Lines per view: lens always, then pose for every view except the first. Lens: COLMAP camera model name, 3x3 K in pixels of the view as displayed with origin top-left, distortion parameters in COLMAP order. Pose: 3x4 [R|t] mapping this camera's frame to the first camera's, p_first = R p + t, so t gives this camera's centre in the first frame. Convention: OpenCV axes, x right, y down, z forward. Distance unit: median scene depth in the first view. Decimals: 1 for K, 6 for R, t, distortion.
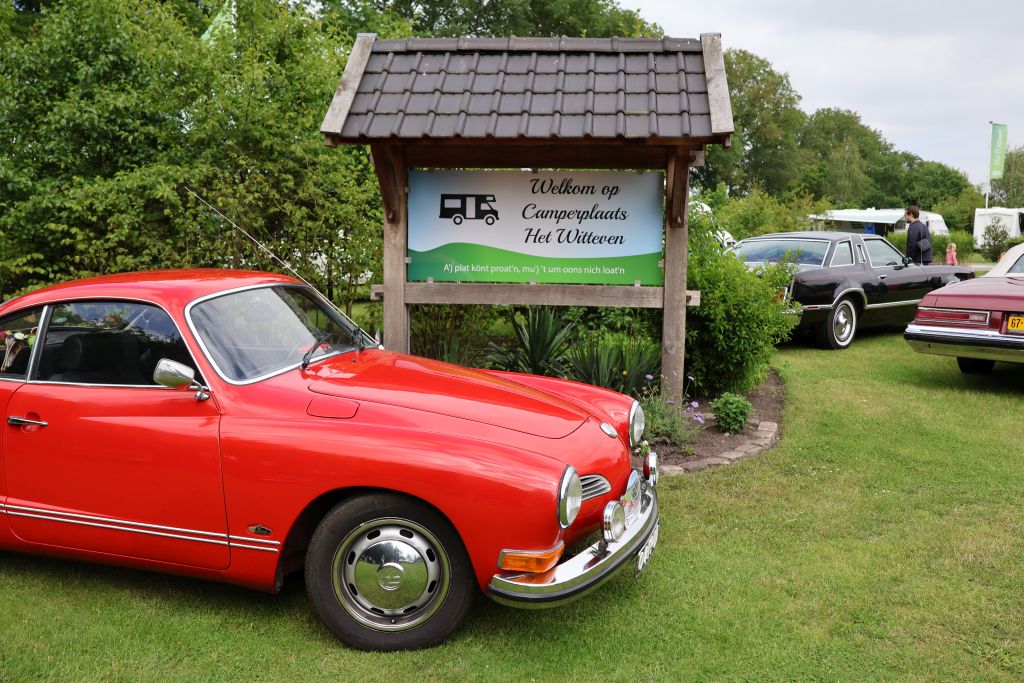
lens RADIAL K [[1099.6, 0, 512.0], [0, 1099.6, 341.5], [0, 0, 1]] dist [-0.068765, 0.000331]
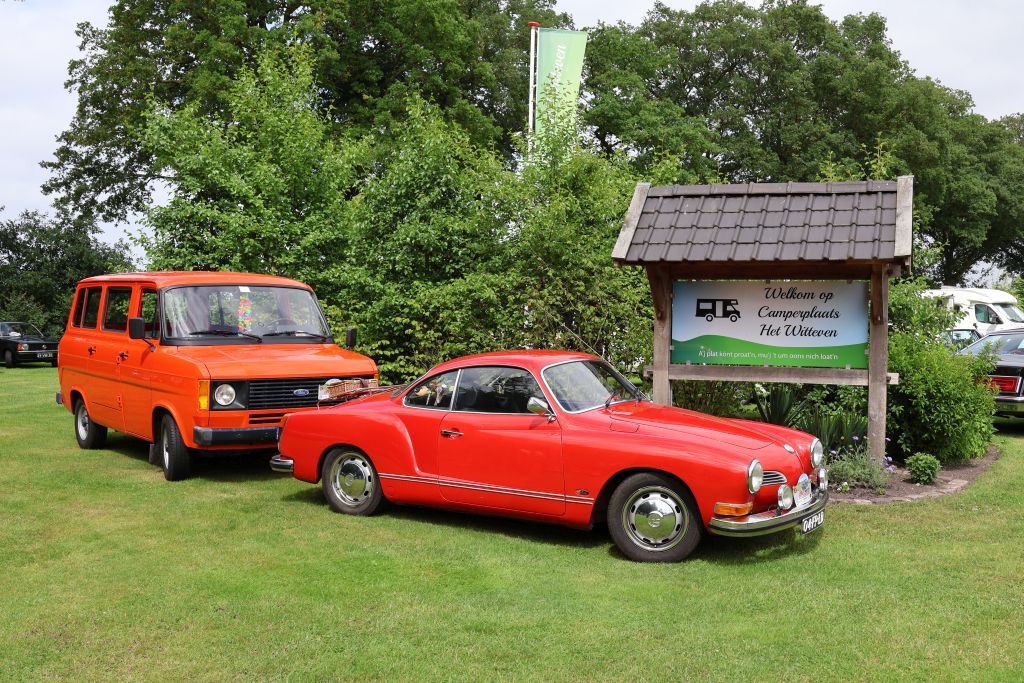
lens RADIAL K [[1140.4, 0, 512.0], [0, 1140.4, 341.5], [0, 0, 1]] dist [-0.017142, -0.005344]
pose [[0.971450, 0.006887, -0.237144, 0.047341], [-0.026526, 0.996464, -0.079726, 0.035866], [0.235756, 0.083740, 0.968198, -0.408462]]
